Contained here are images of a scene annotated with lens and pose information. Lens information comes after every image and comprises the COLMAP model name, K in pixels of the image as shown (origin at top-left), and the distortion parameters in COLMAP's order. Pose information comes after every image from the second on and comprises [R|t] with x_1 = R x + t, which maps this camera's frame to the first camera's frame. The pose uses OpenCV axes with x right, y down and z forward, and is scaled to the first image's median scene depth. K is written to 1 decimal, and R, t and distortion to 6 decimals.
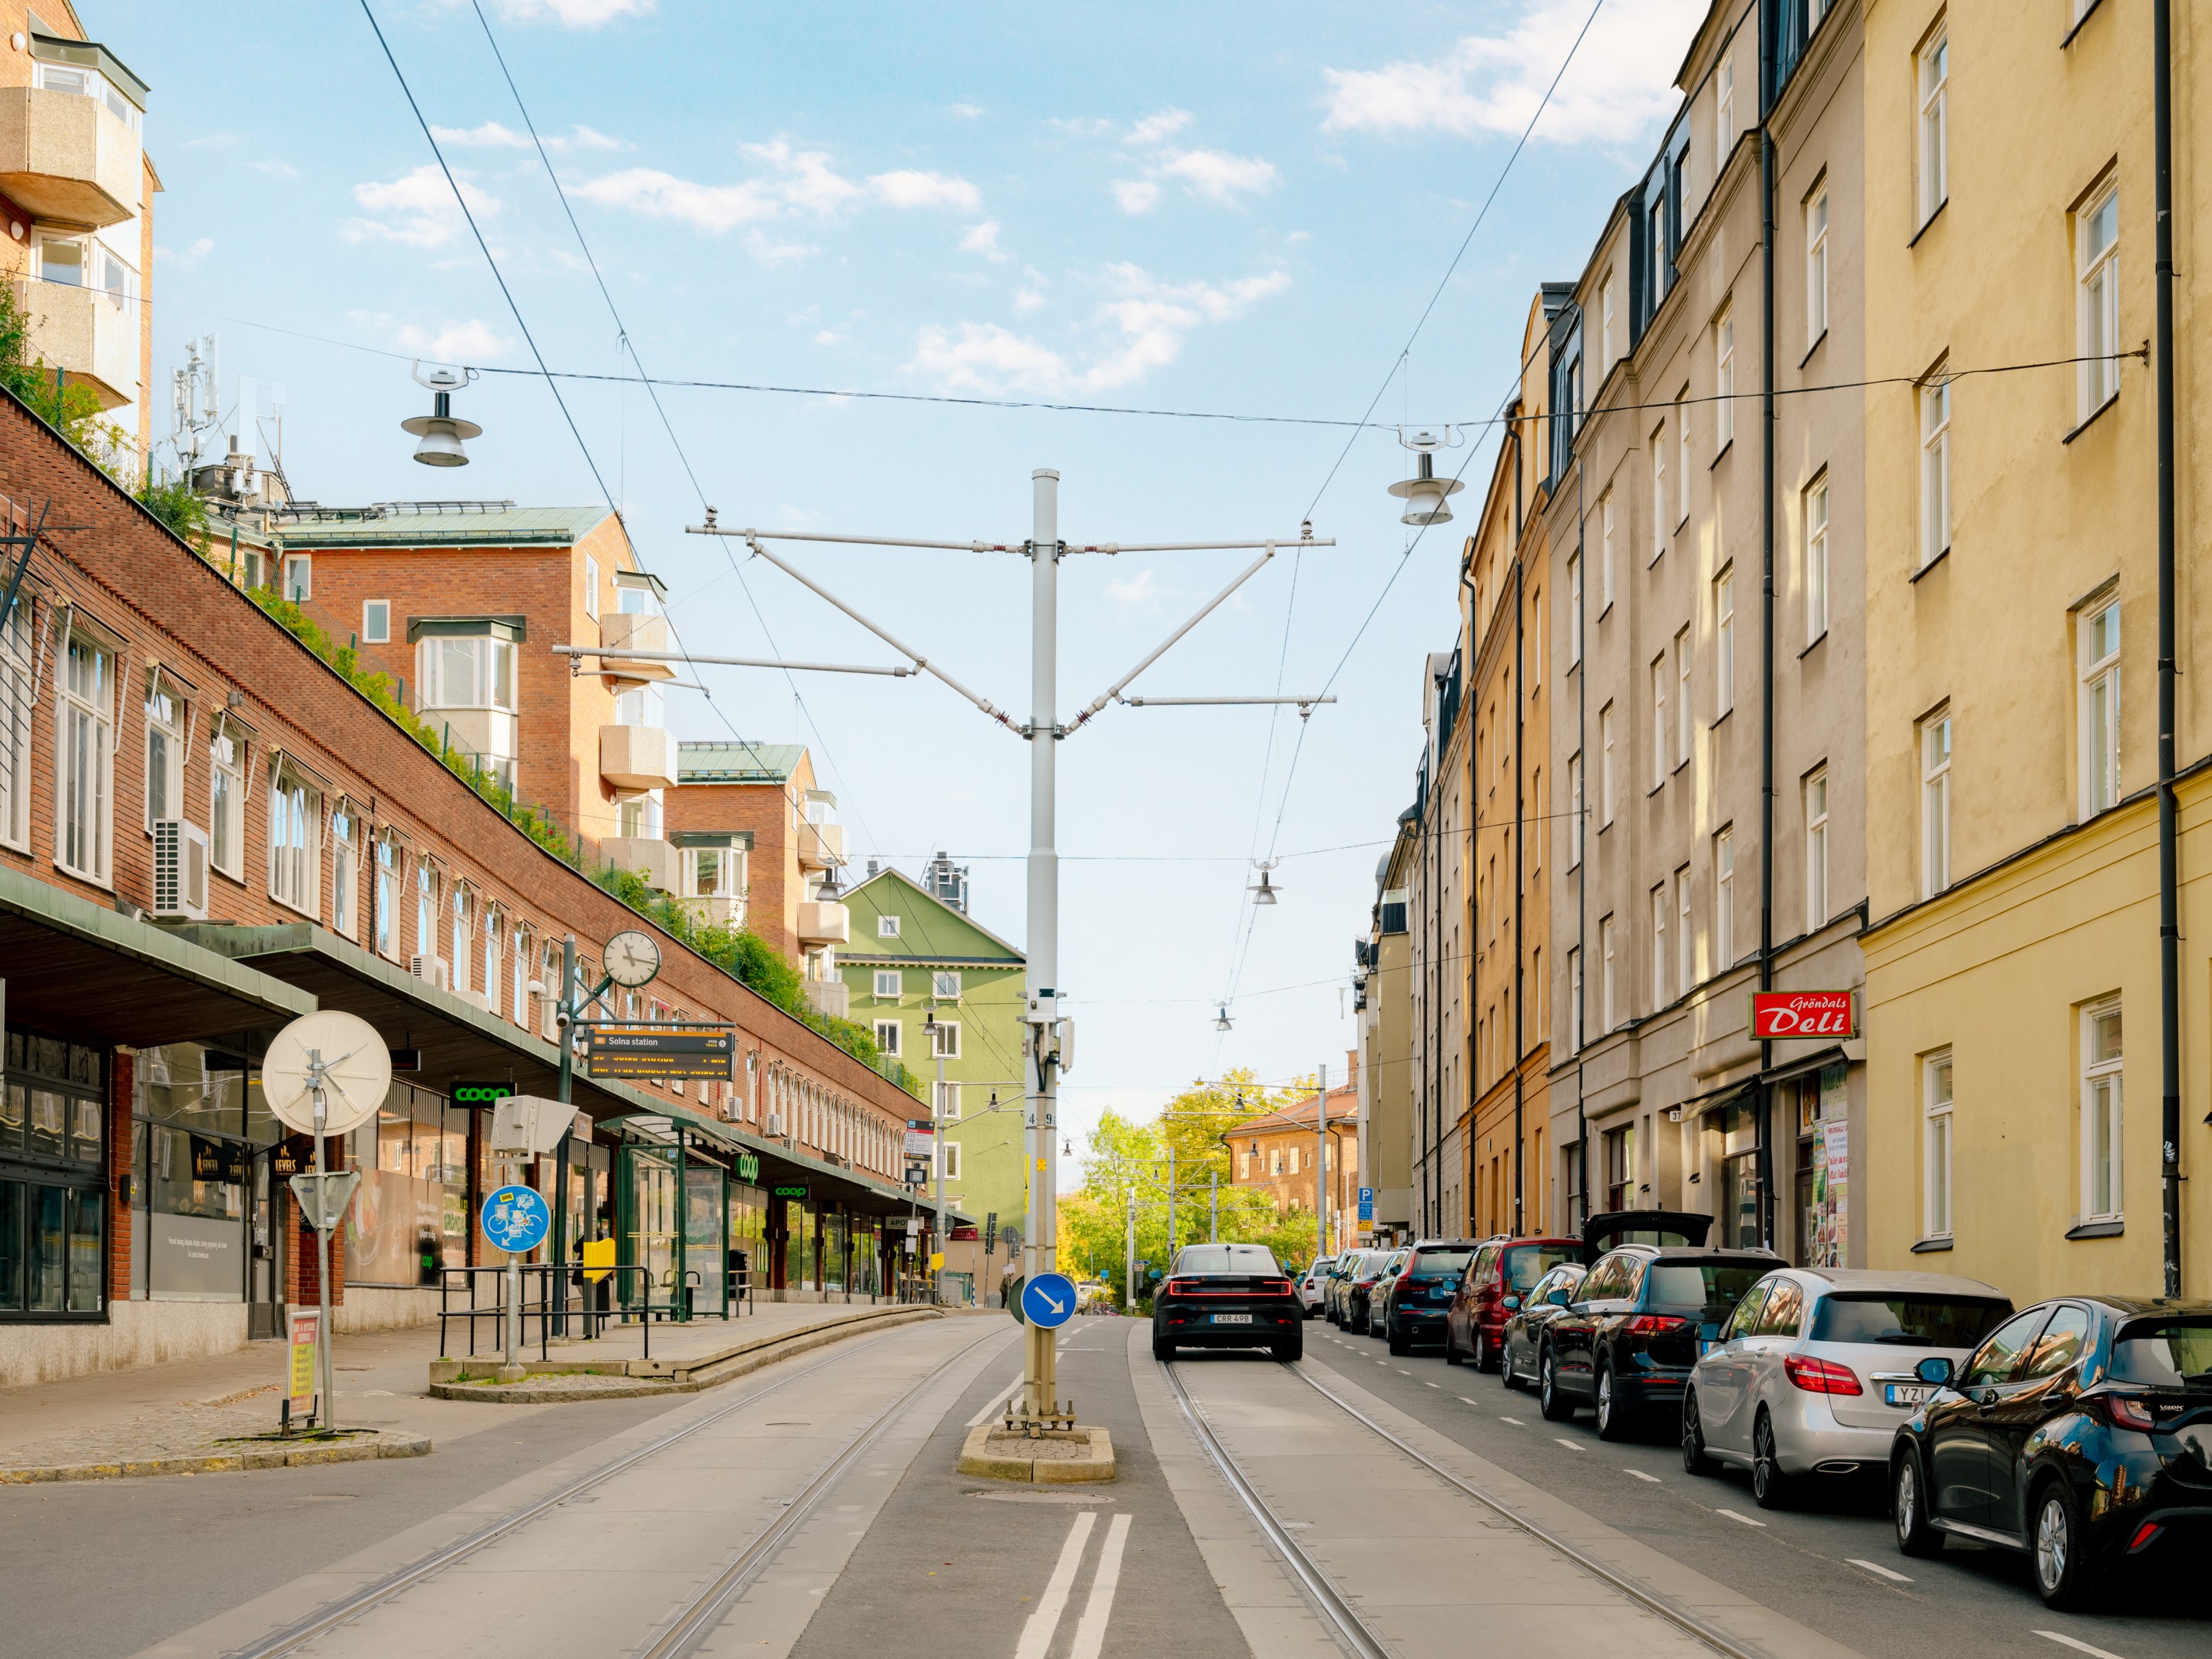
lens RADIAL K [[3194.6, 0, 1106.0], [0, 3194.6, 837.4], [0, 0, 1]] dist [0.075989, 0.000000]
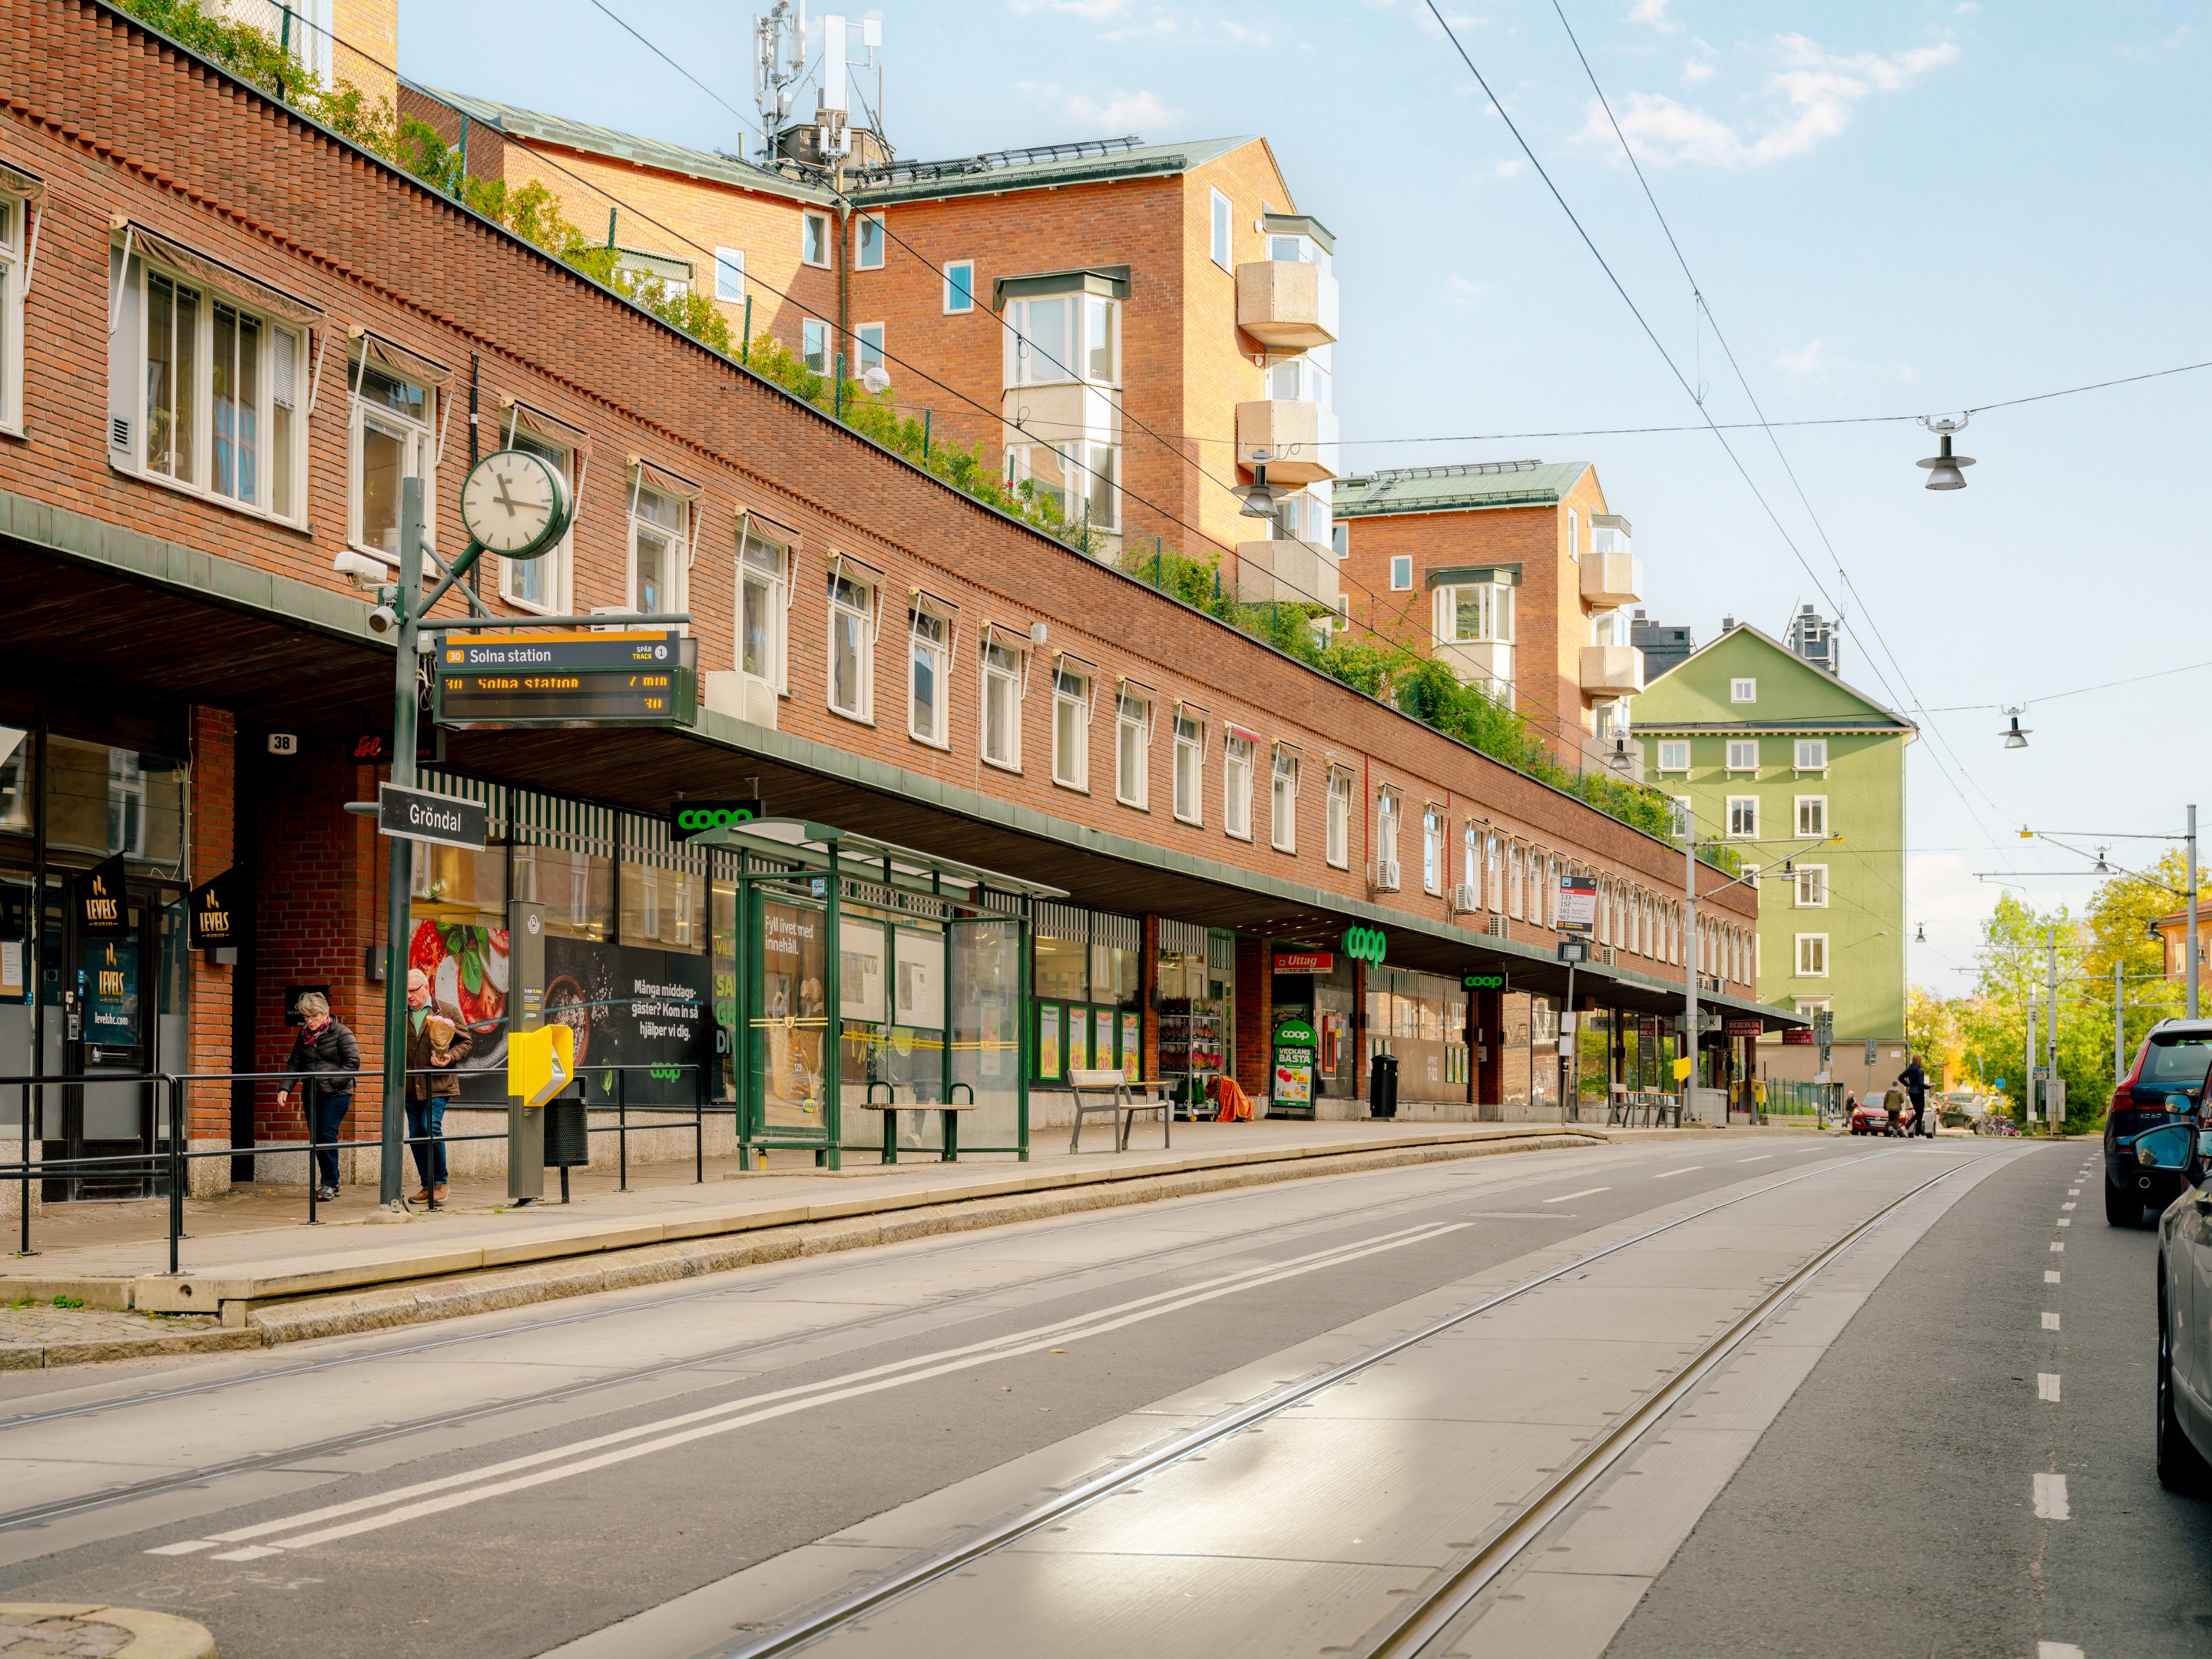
lens RADIAL K [[3518.2, 0, 1108.0], [0, 3518.2, 820.5], [0, 0, 1]] dist [0.015624, 0.000000]
pose [[0.967641, -0.023974, -0.251190, 0.025613], [0.039103, 0.997698, 0.055413, 0.016965], [0.249284, -0.063442, 0.966350, 0.124442]]
